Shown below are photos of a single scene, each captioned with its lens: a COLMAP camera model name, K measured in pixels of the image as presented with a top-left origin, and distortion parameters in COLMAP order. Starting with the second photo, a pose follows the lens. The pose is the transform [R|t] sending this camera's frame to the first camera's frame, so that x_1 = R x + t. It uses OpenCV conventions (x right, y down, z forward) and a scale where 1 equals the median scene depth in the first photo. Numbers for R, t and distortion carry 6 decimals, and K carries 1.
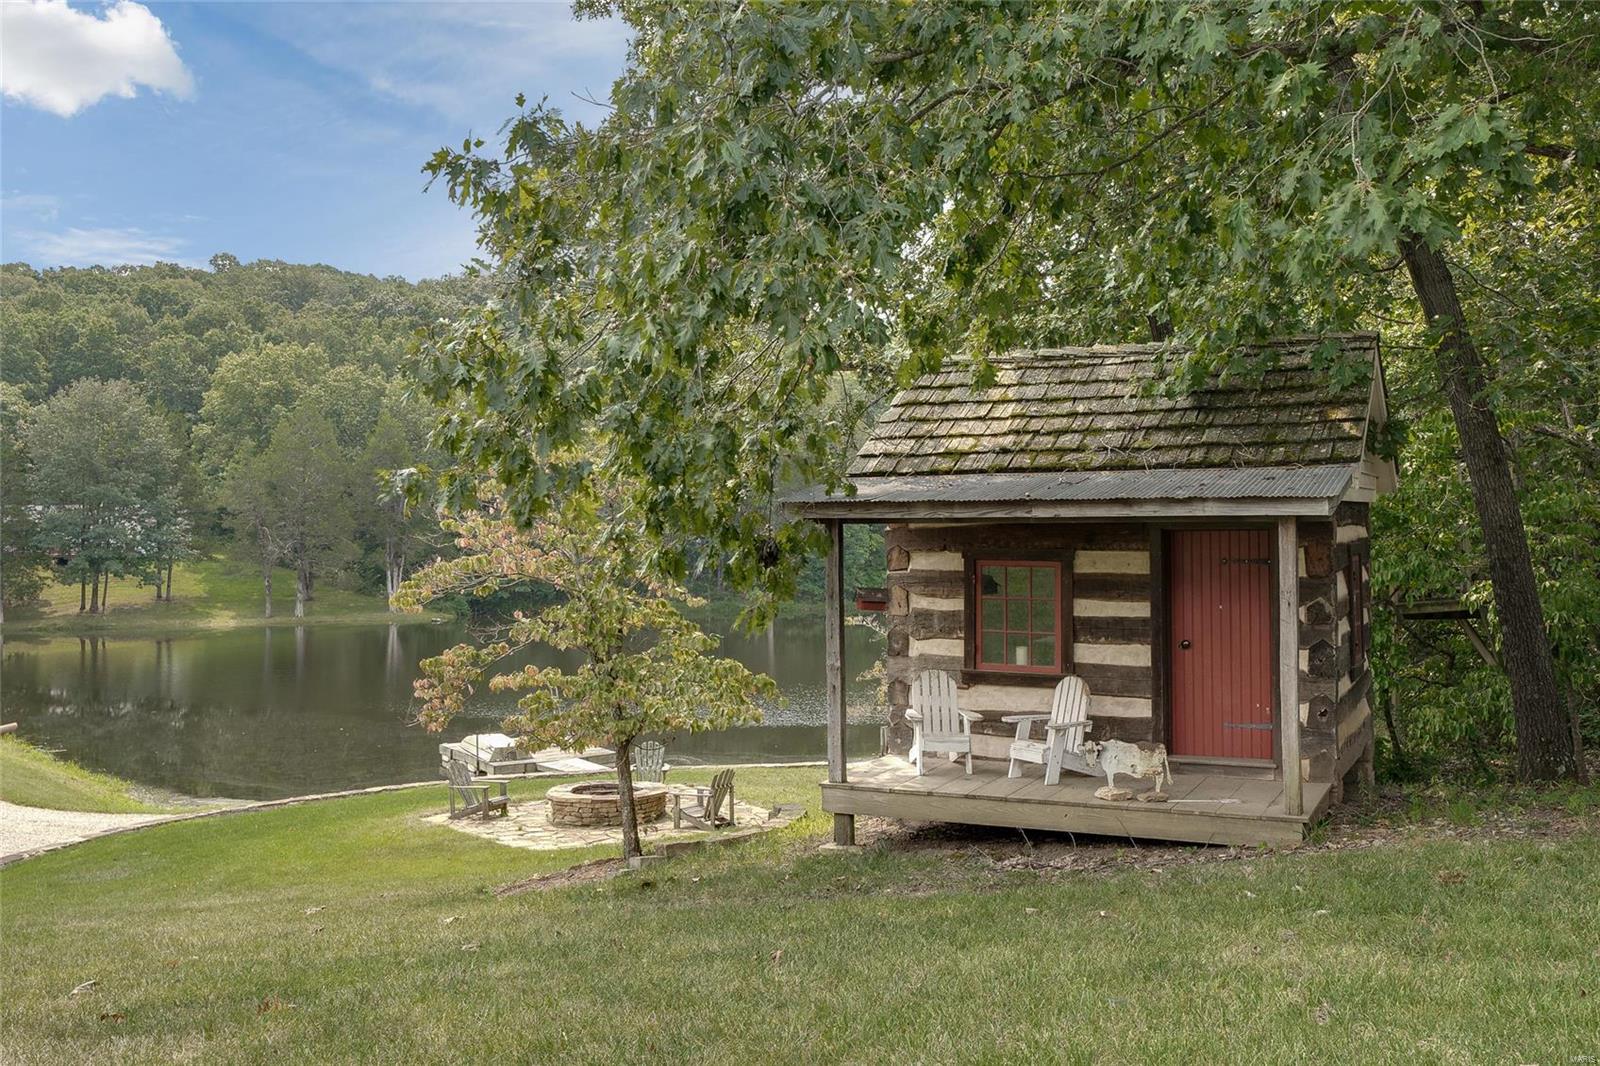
lens RADIAL K [[1414.2, 0, 800.0], [0, 1414.2, 530.9], [0, 0, 1]] dist [-0.003659, 0.009619]
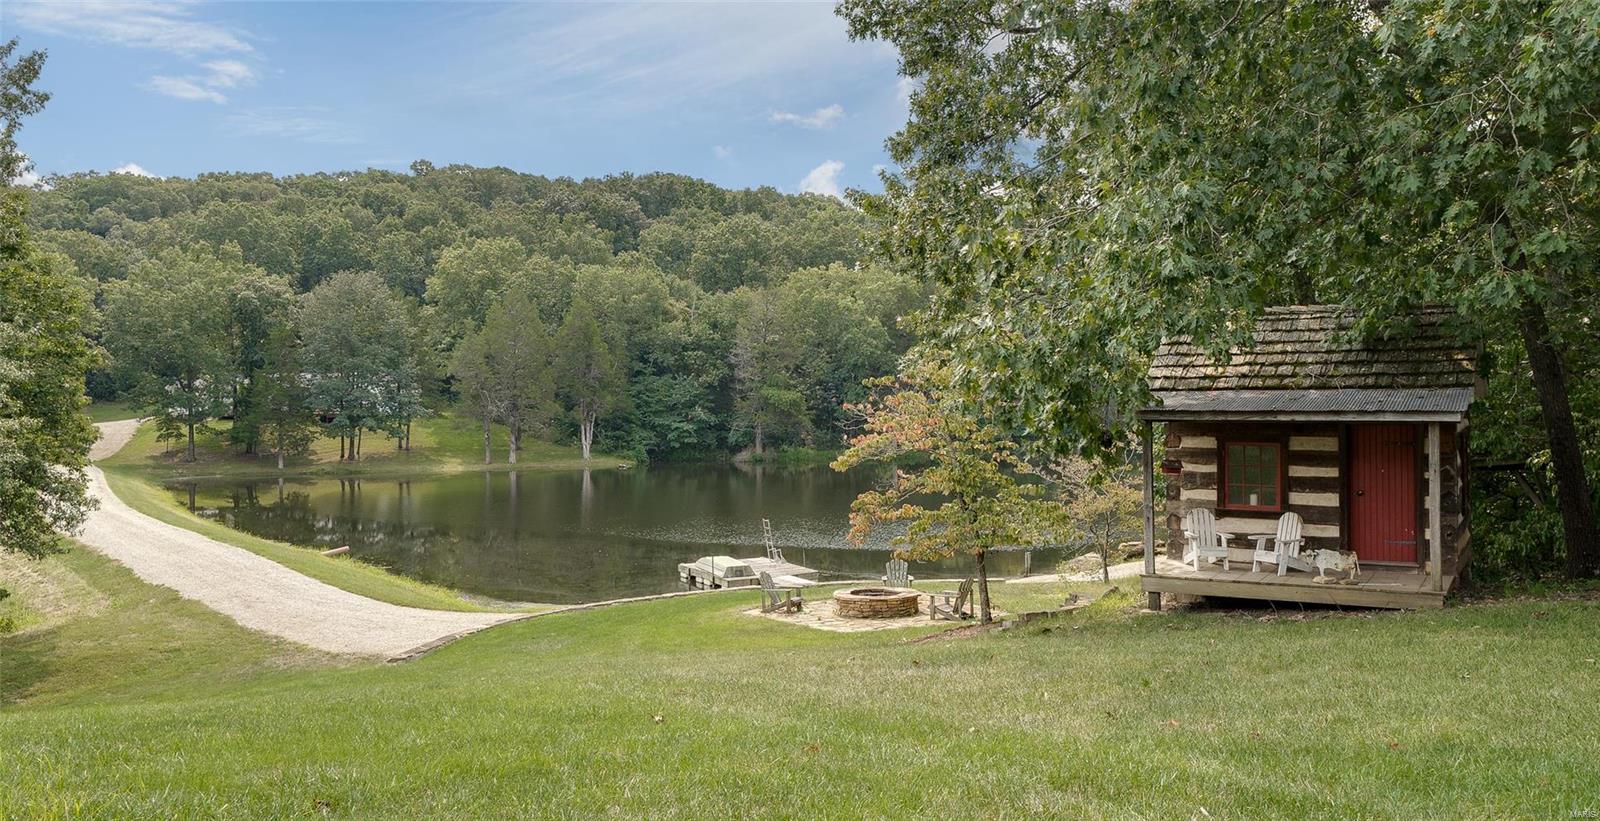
lens RADIAL K [[1210.0, 0, 799.4], [0, 1210.0, 415.0], [0, 0, 1]] dist [0.002642, -0.004161]
pose [[0.996292, -0.003726, -0.085960, -0.193304], [0.005603, 0.999751, 0.021607, -0.034155], [0.085858, -0.022009, 0.996064, -0.348882]]
